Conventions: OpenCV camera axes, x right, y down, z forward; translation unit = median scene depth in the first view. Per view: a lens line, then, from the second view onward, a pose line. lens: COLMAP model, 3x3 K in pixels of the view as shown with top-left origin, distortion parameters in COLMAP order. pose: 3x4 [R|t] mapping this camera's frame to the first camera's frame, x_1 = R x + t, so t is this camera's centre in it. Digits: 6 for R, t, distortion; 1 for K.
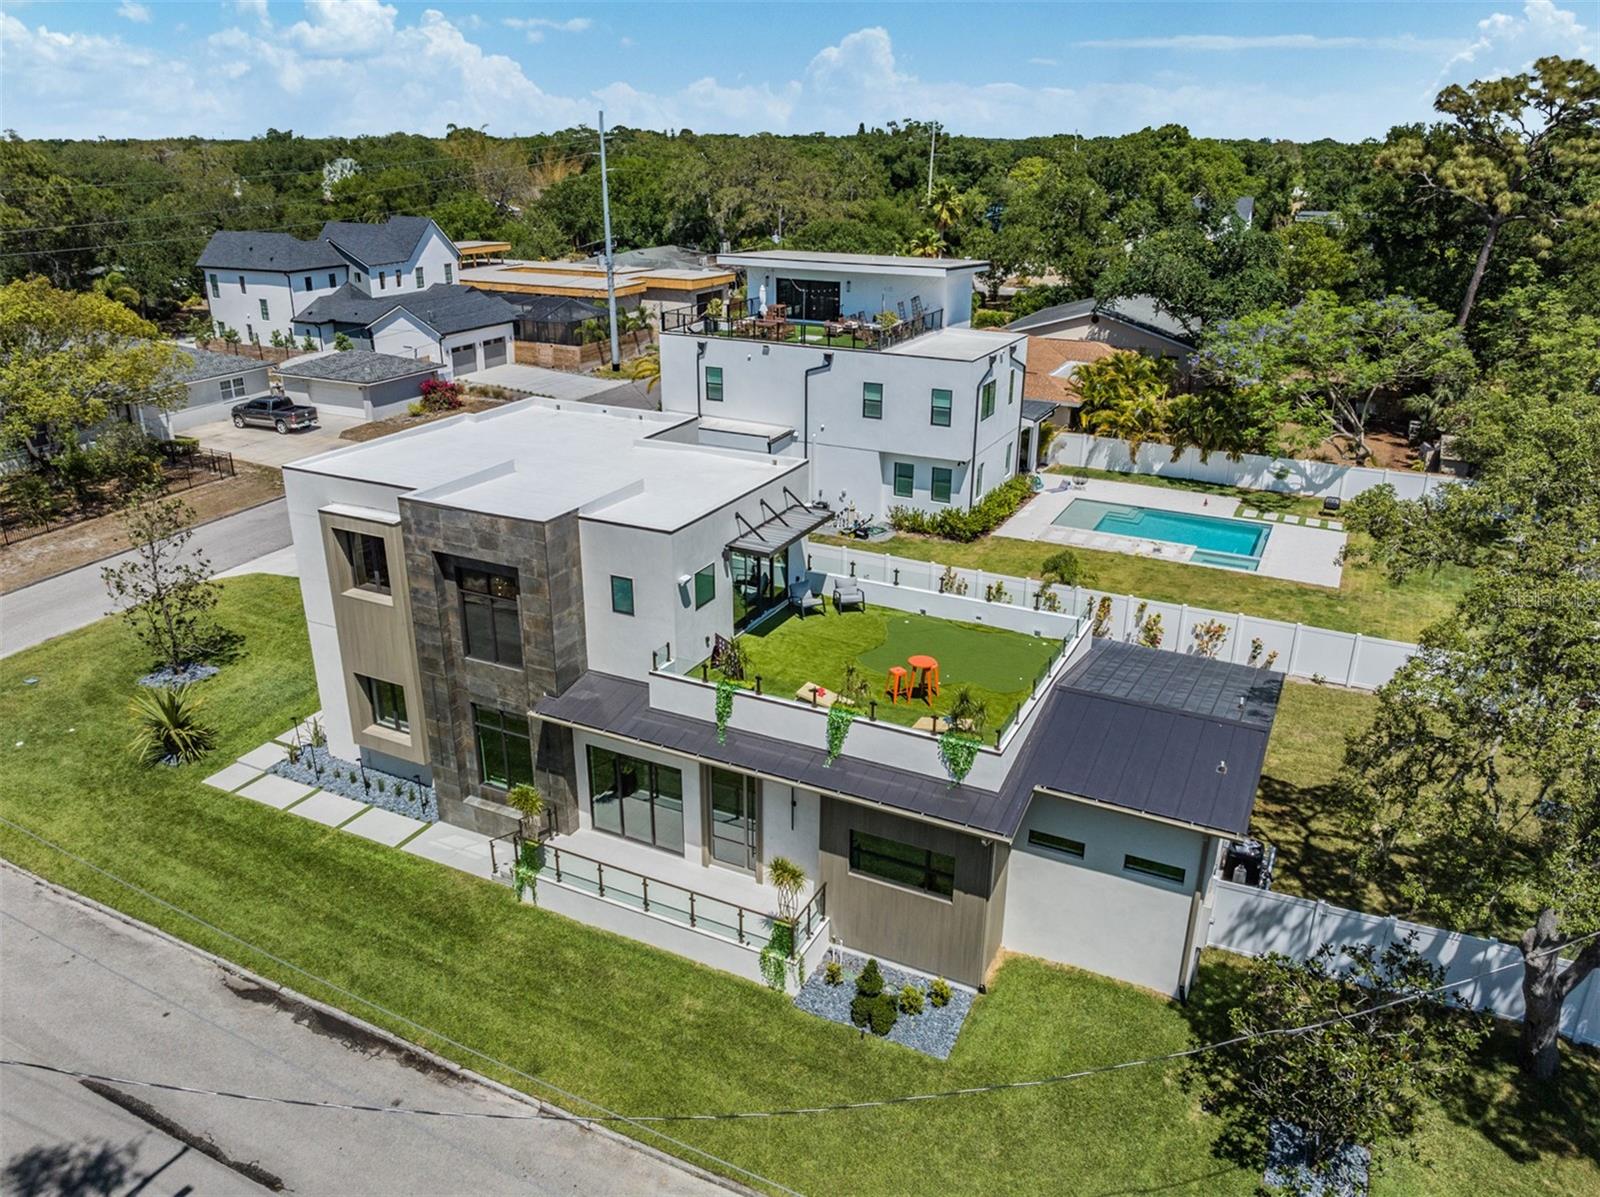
lens RADIAL K [[1136.4, 0, 800.0], [0, 1136.4, 598.5], [0, 0, 1]] dist [-0.053209, -0.000814]
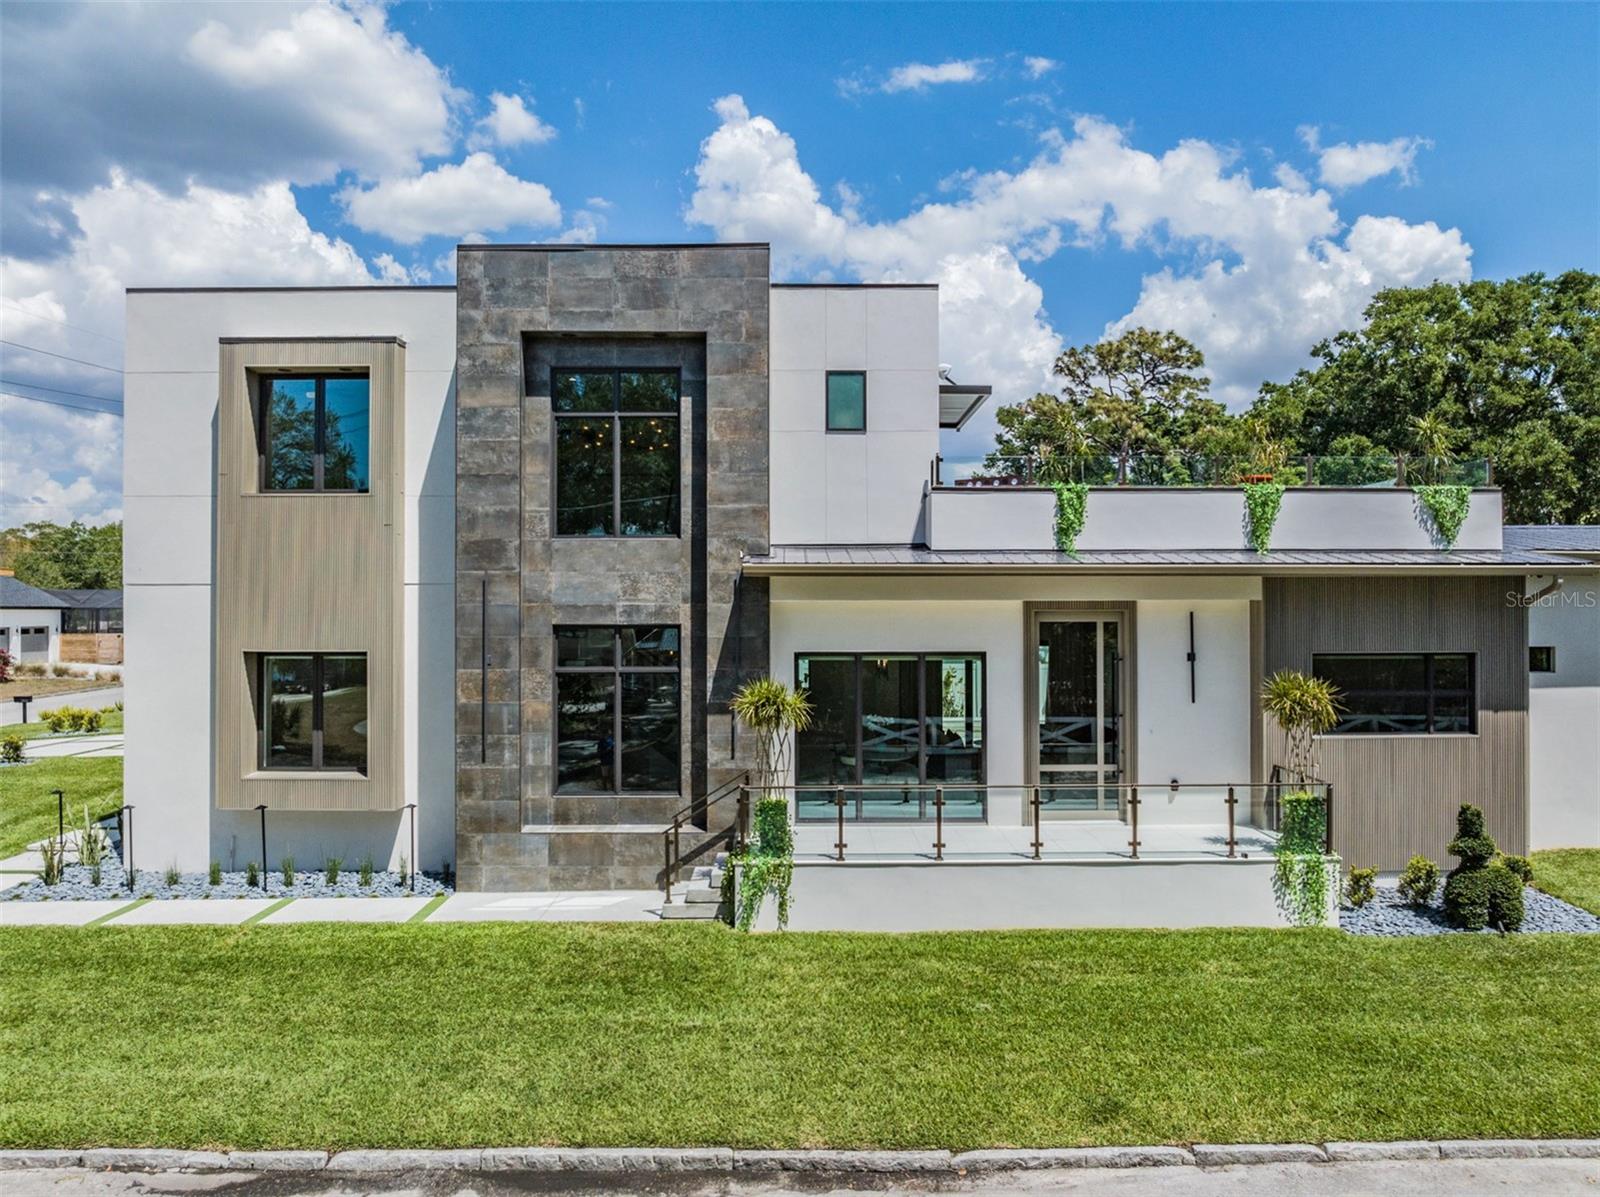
lens RADIAL K [[1107.7, 0, 800.3], [0, 1107.7, 615.2], [0, 0, 1]] dist [-0.040321, -0.003513]
pose [[0.901934, -0.017046, 0.431537, -0.443466], [0.166492, 0.935708, -0.311015, 0.295018], [-0.398492, 0.352362, 0.846785, 0.513389]]
